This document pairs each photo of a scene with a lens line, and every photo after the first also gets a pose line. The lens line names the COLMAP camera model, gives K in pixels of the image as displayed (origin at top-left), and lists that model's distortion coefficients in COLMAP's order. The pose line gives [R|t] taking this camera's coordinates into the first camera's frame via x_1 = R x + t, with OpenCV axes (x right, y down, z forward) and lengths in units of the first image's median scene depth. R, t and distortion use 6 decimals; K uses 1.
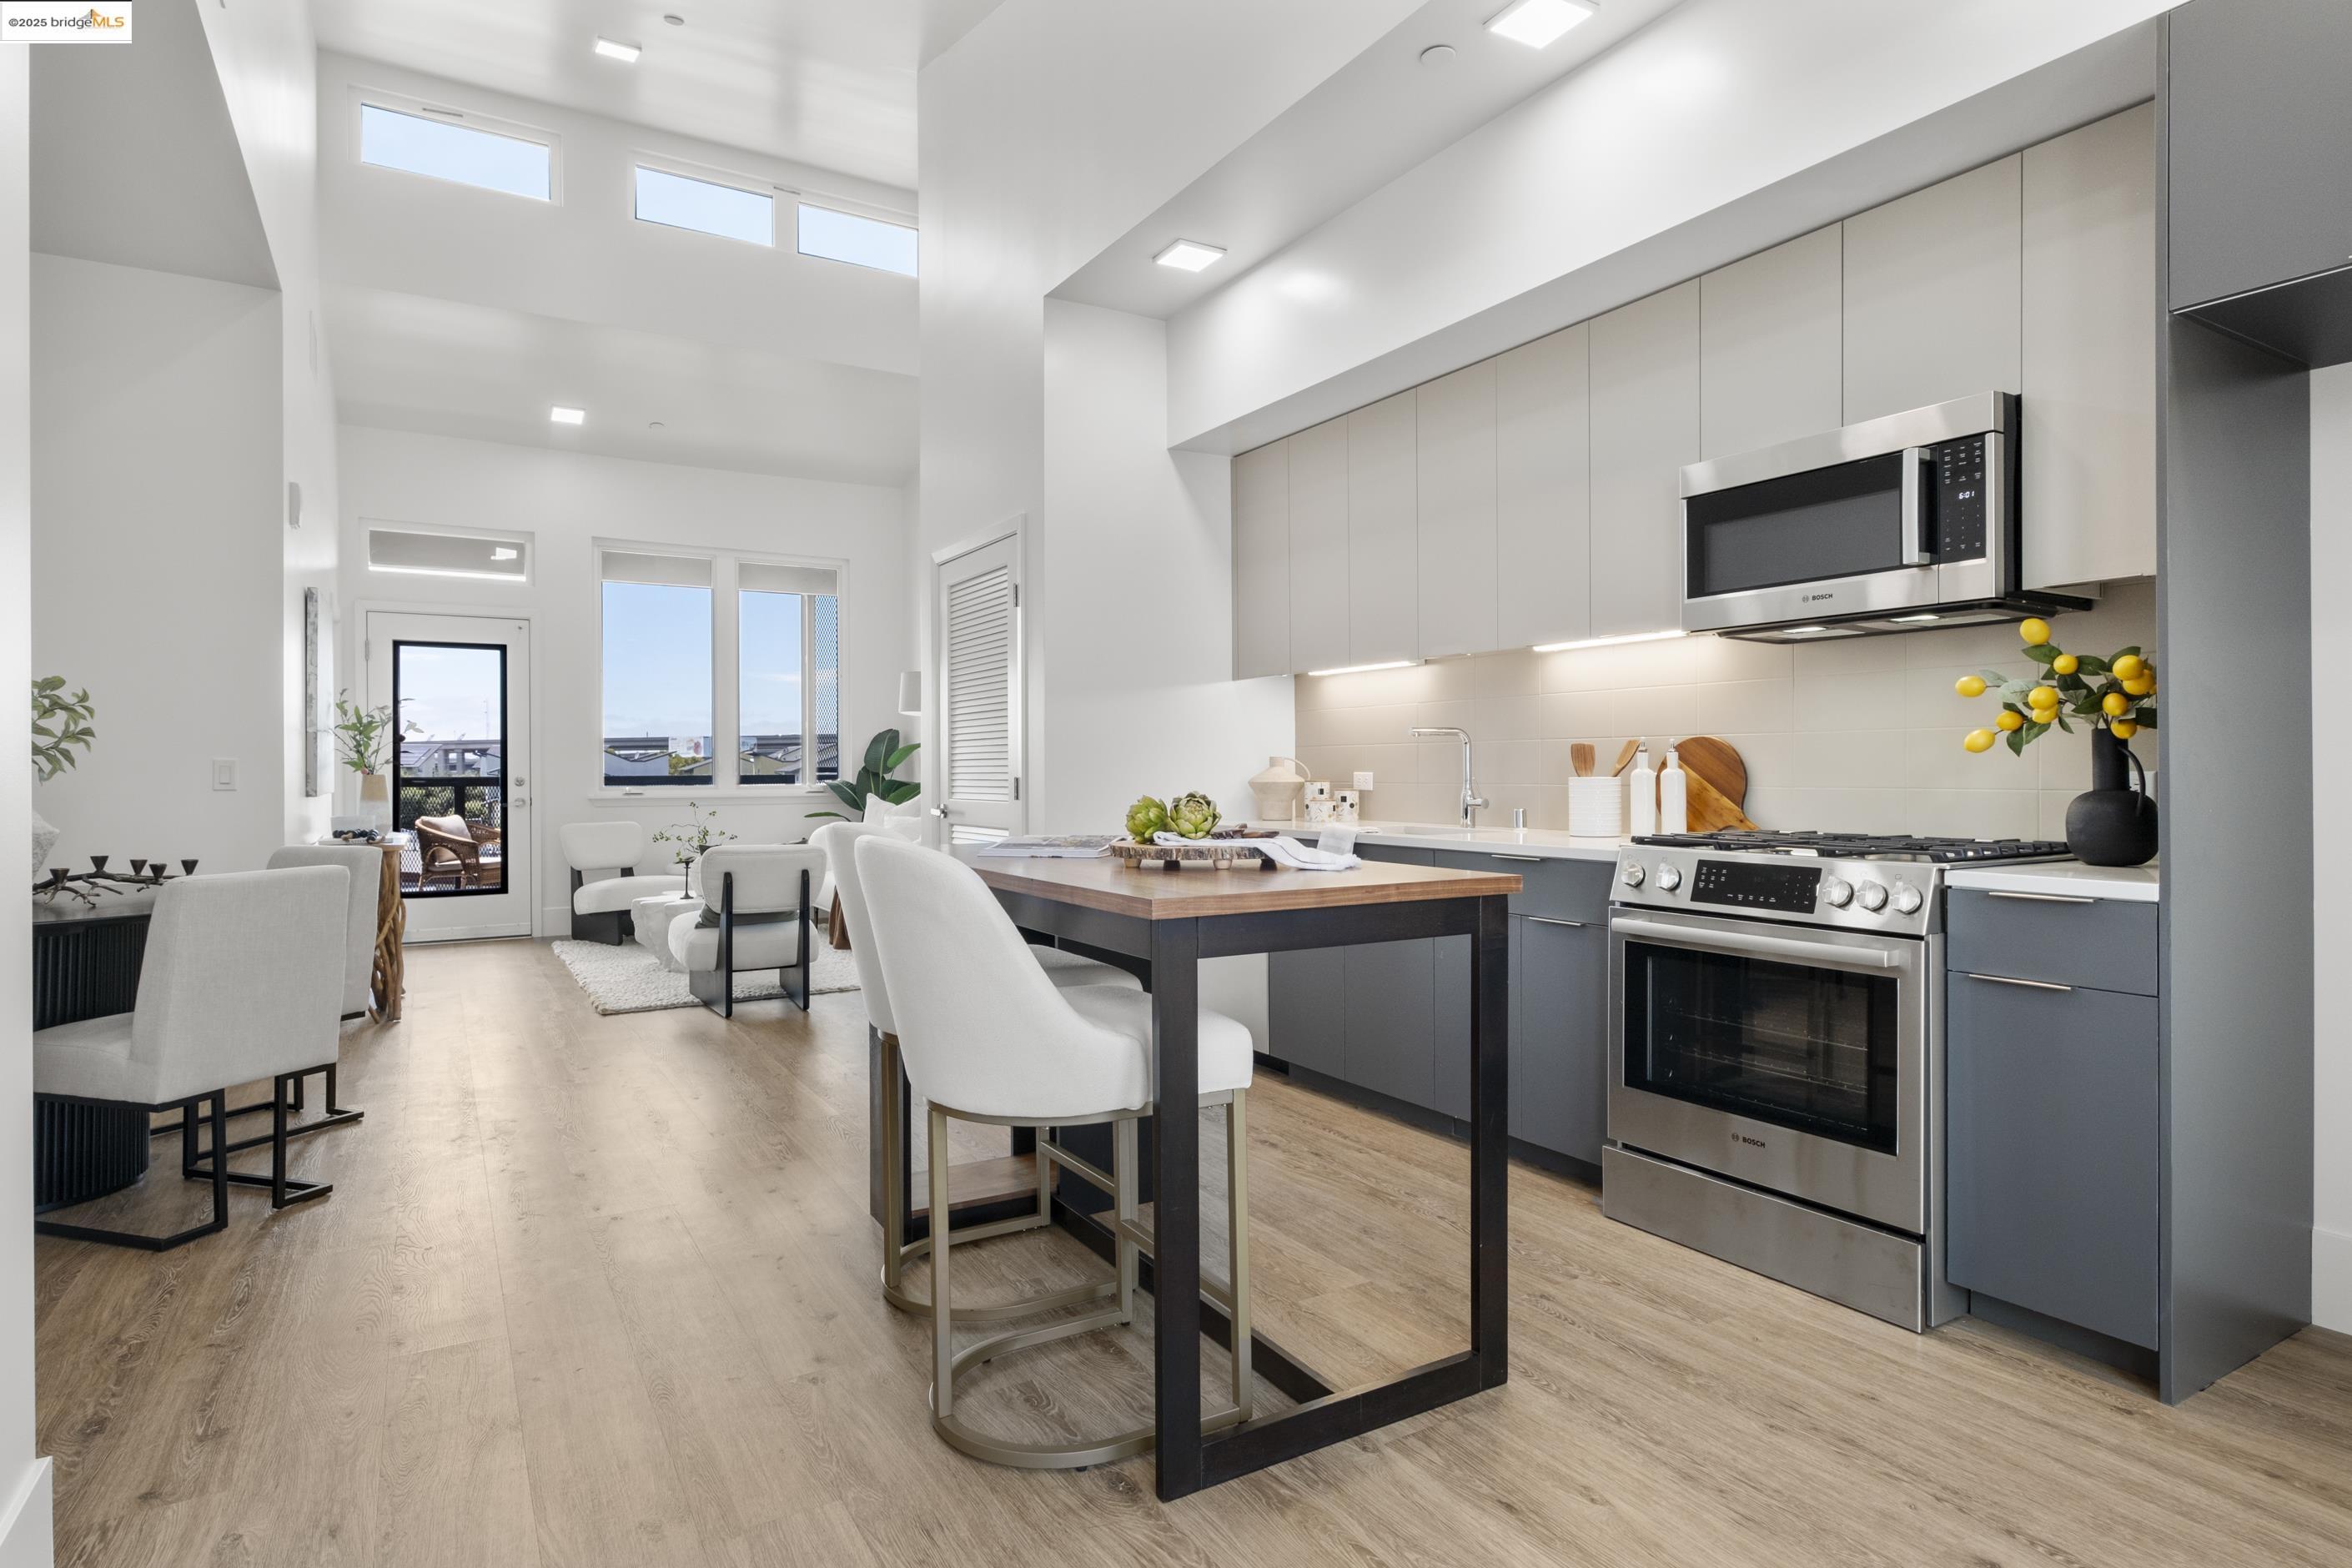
lens RADIAL K [[1254.8, 0, 1183.1], [0, 1254.8, 775.3], [0, 0, 1]] dist [-0.001193, 0.001313]
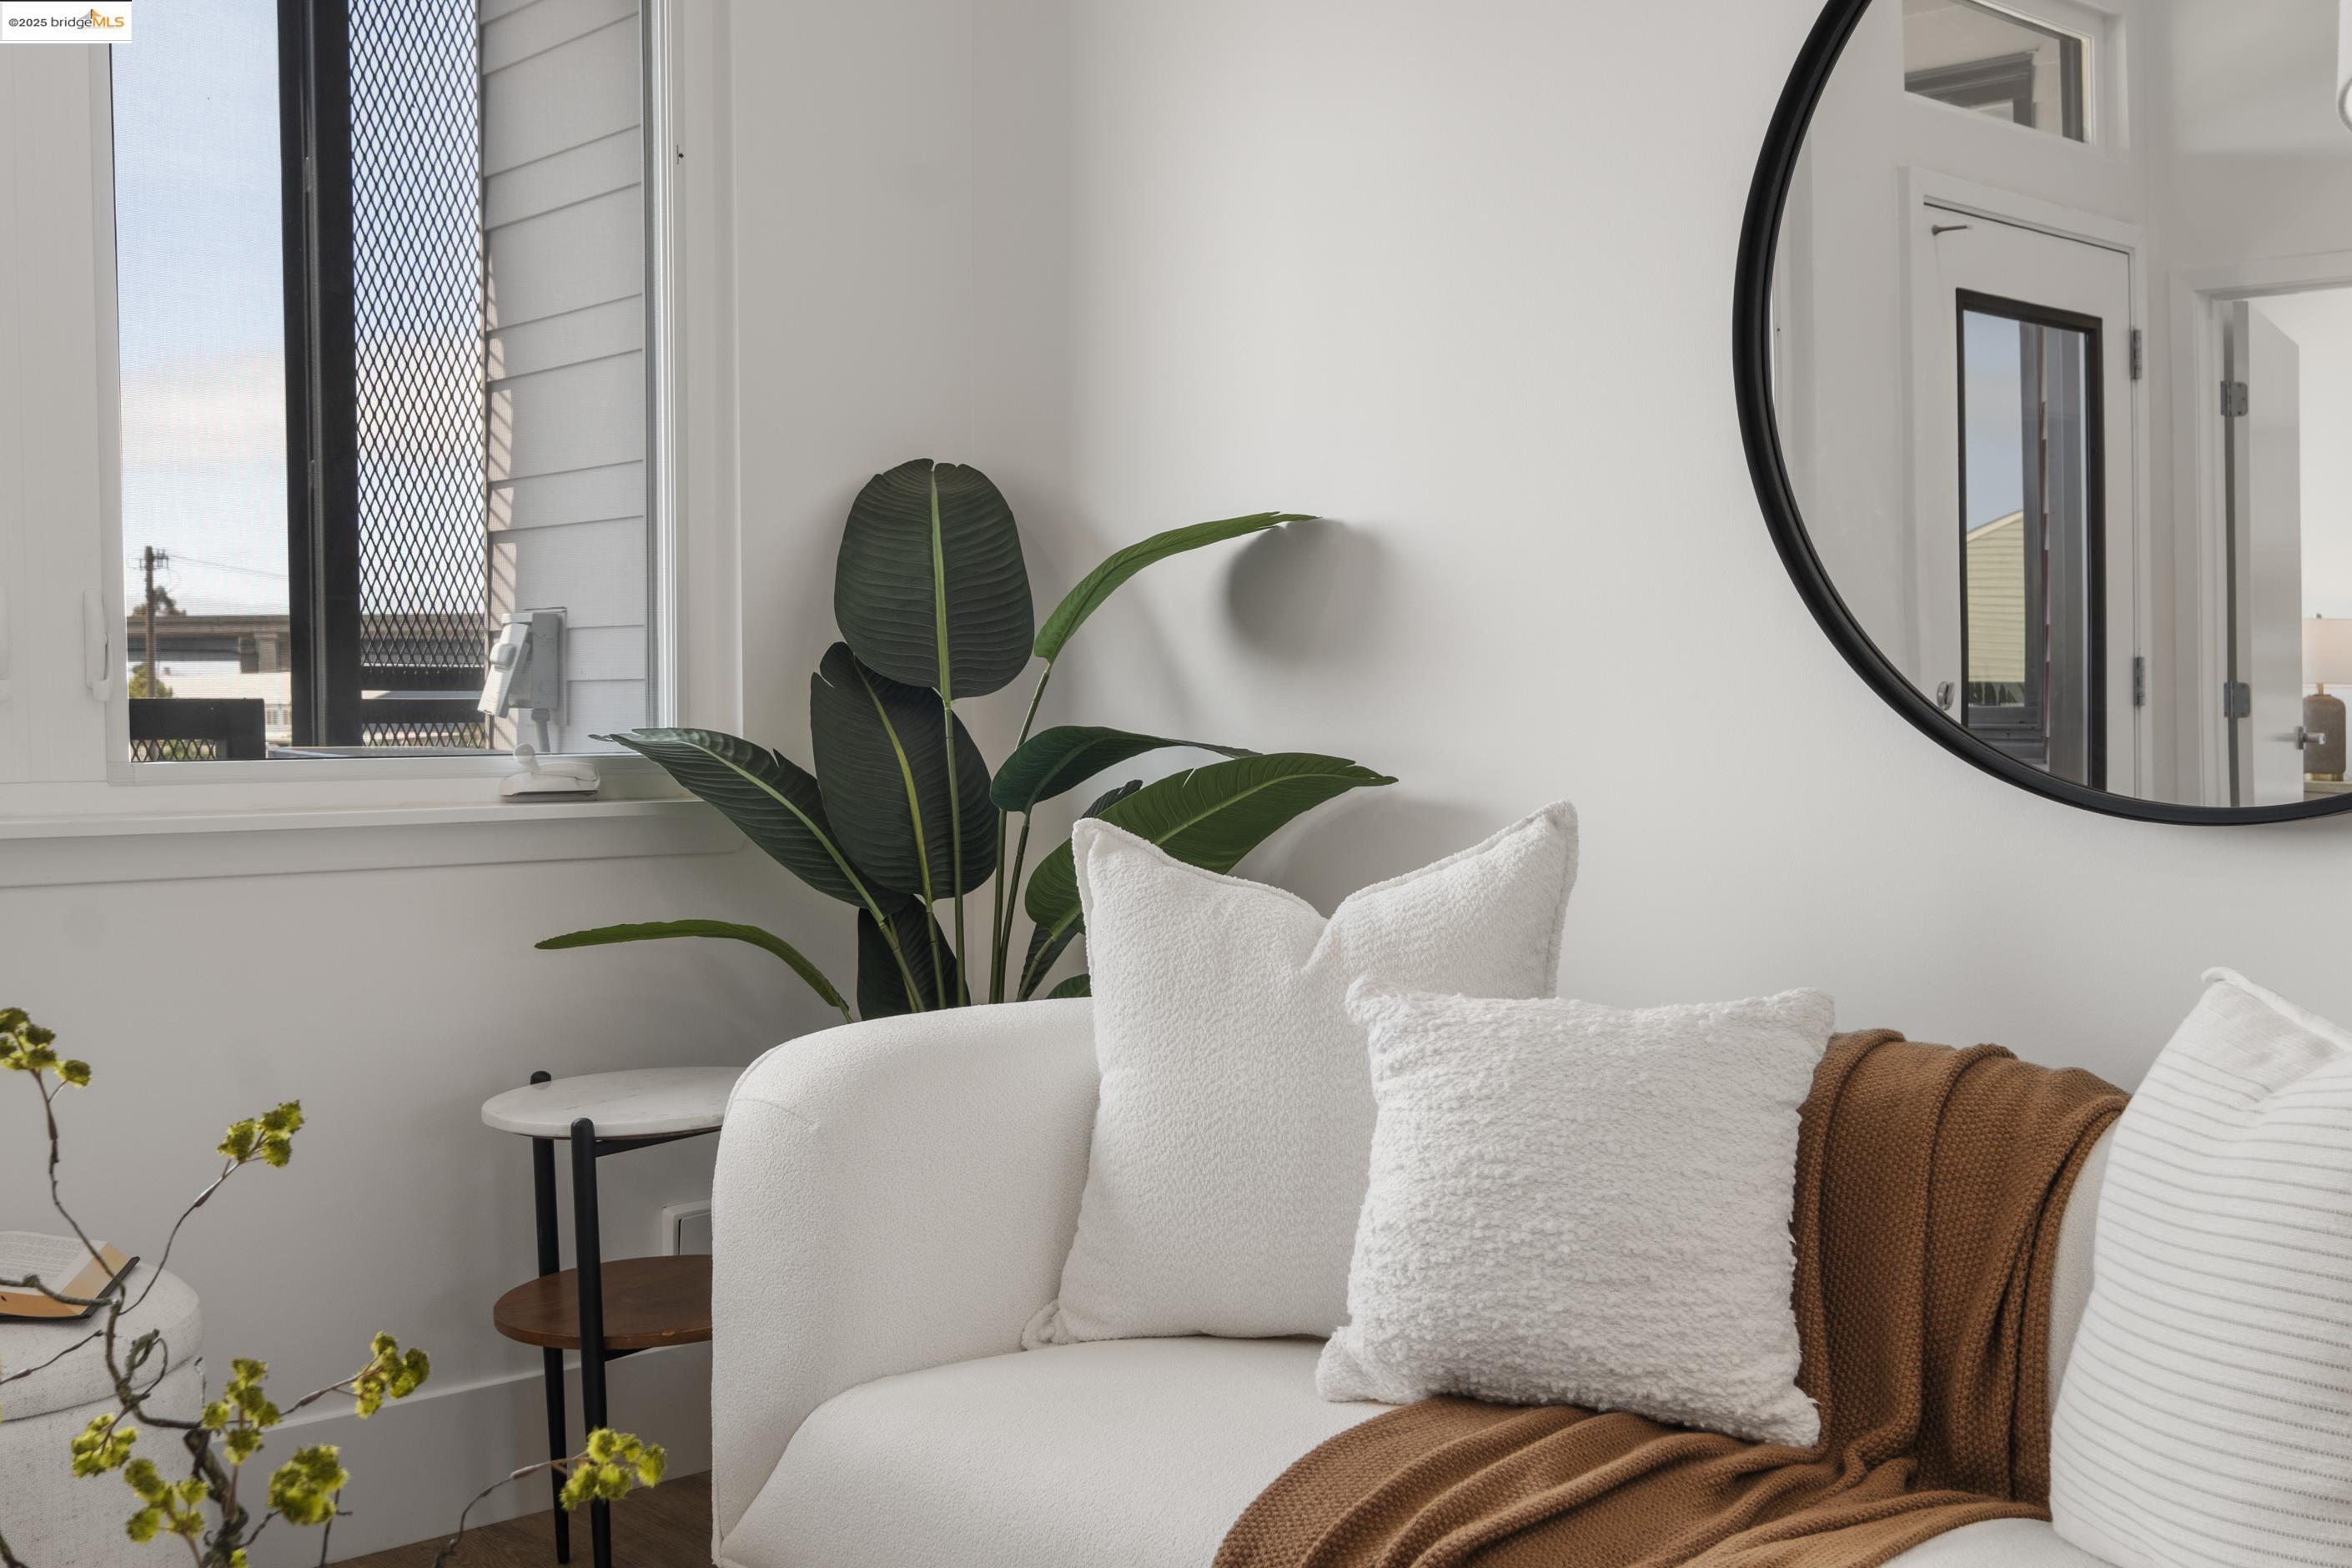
lens RADIAL K [[2427.4, 0, 1176.0], [0, 2427.4, 784.0], [0, 0, 1]] dist [-0.009453, -0.003601]
pose [[0.983017, -0.000441, 0.183511, -0.725728], [-0.005128, 0.999541, 0.029868, 0.002089], [-0.183440, -0.030302, 0.982564, 1.740226]]
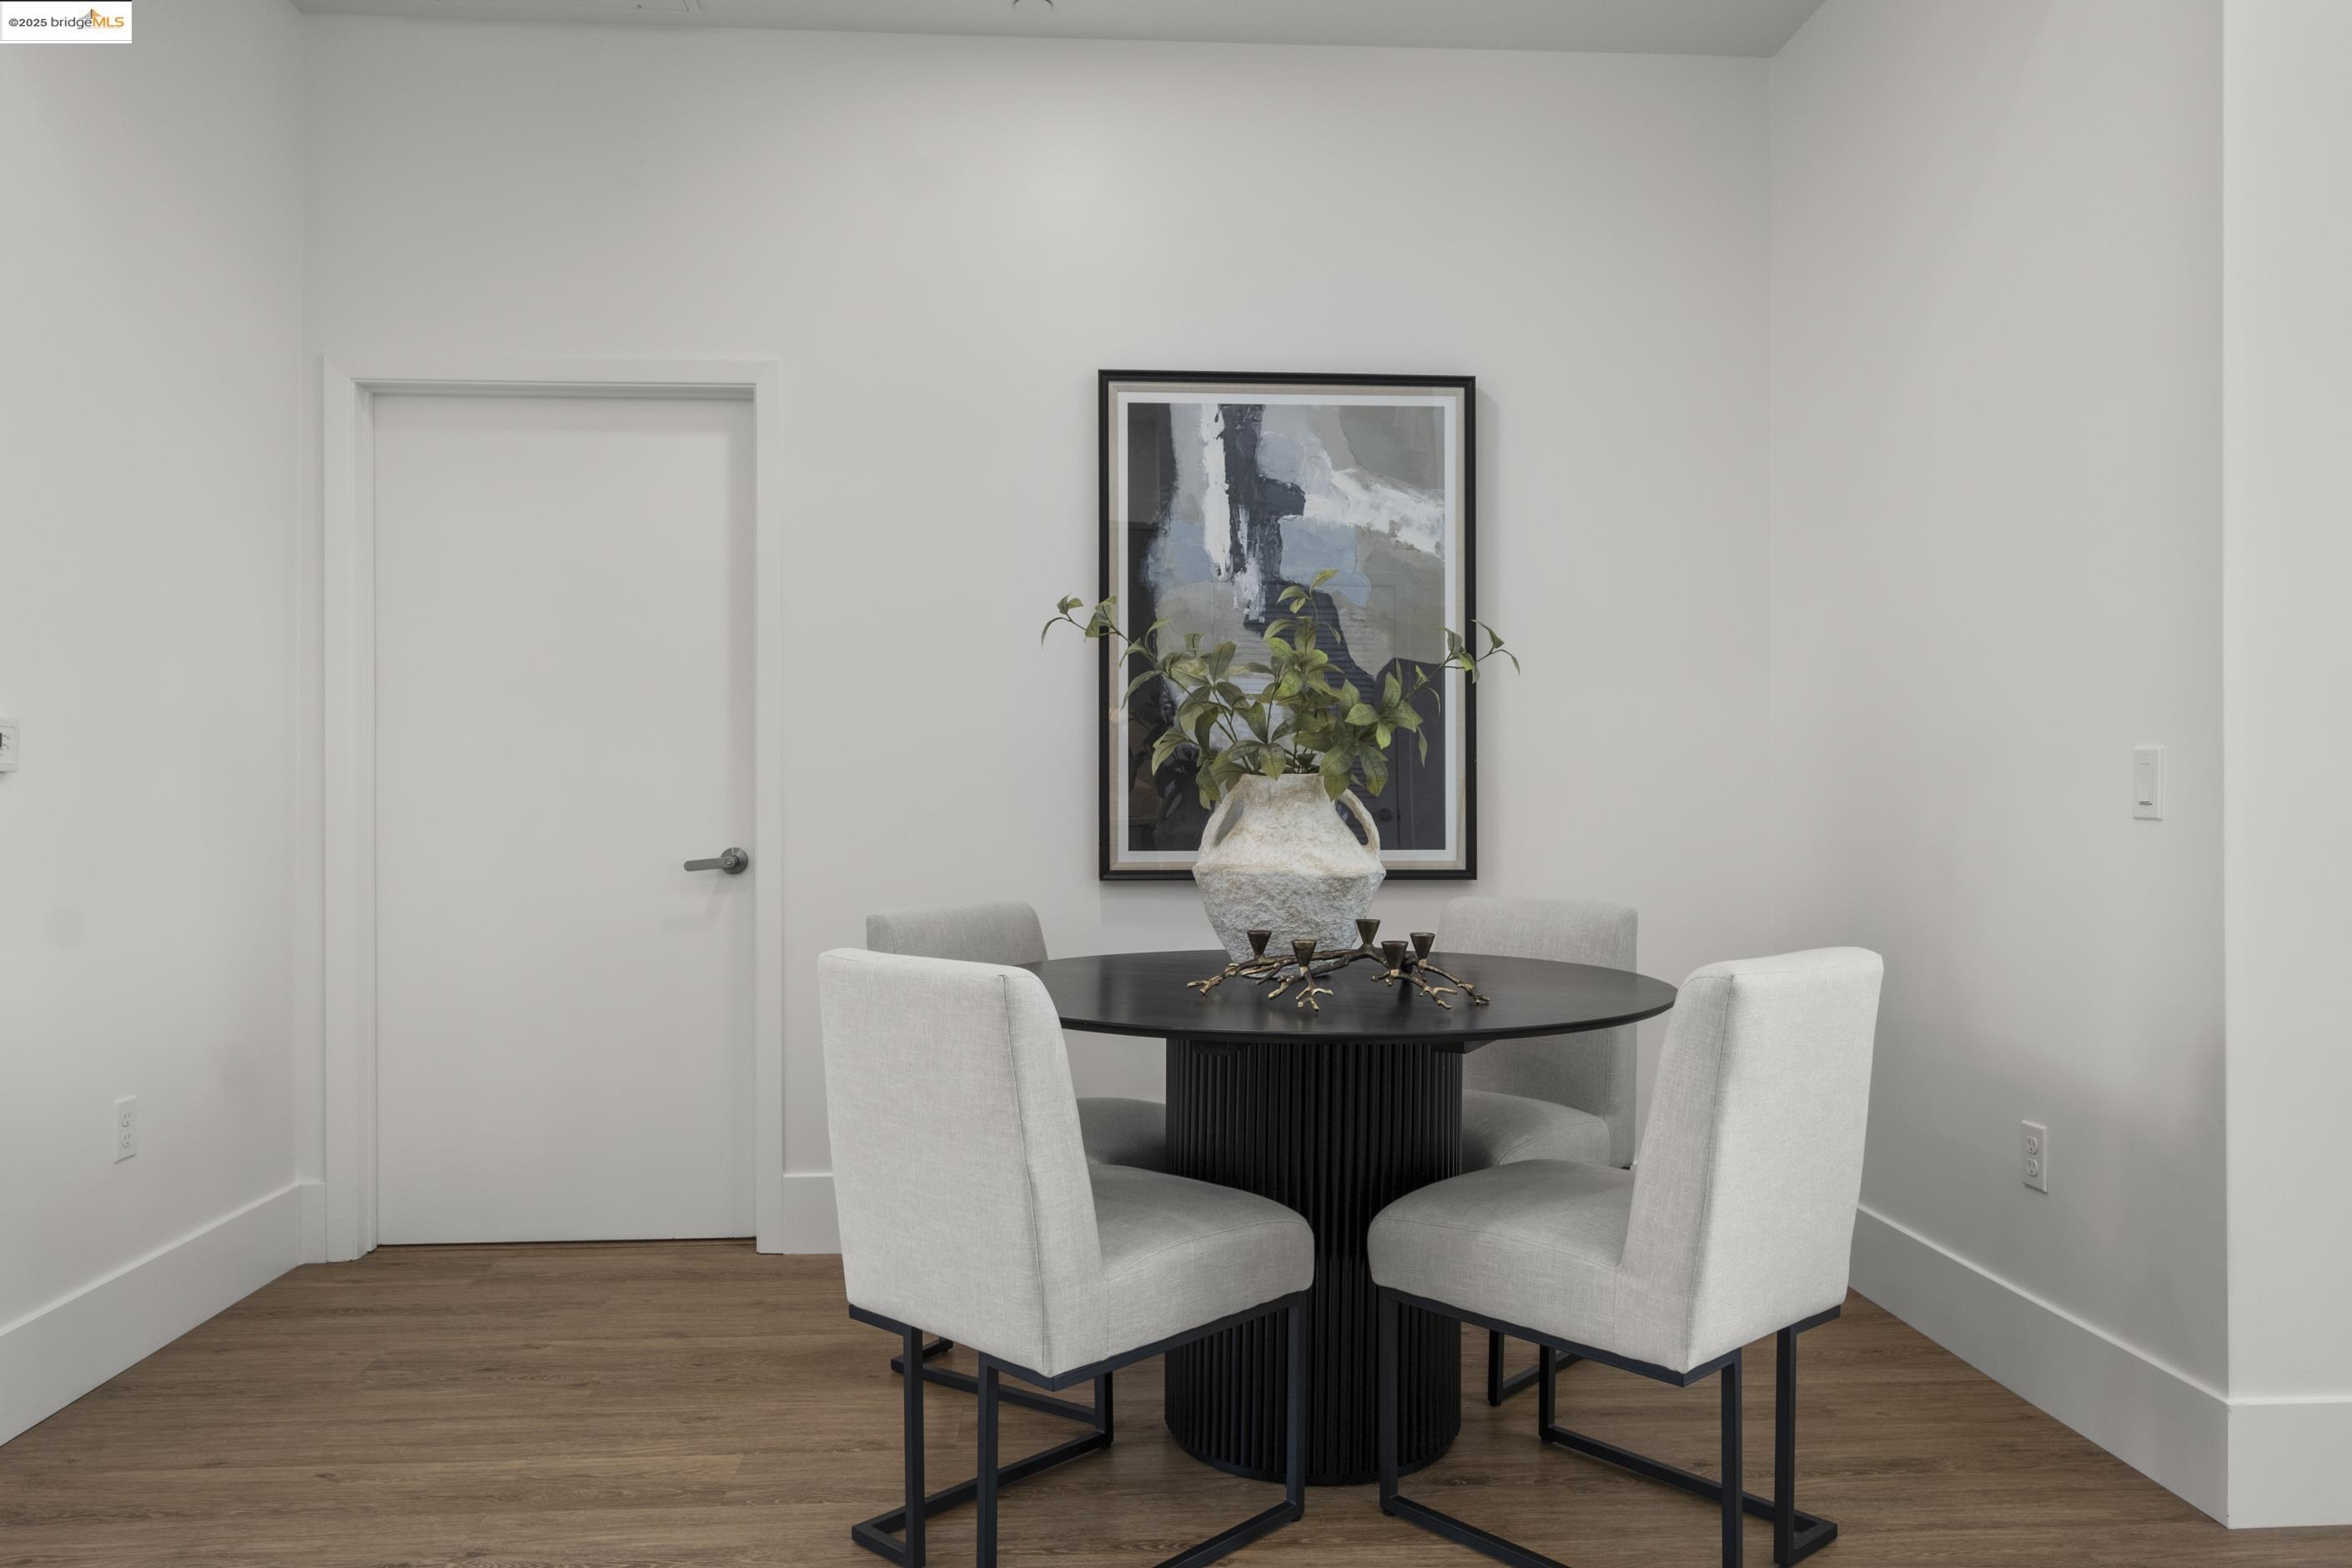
lens RADIAL K [[1649.9, 0, 1176.0], [0, 1649.9, 784.0], [0, 0, 1]] dist [-0.002333, 0.006462]
pose [[-0.458457, 0.000165, -0.888716, -0.125649], [-0.001999, 0.999997, 0.001216, -0.001015], [0.888714, 0.002334, -0.458456, 1.251571]]
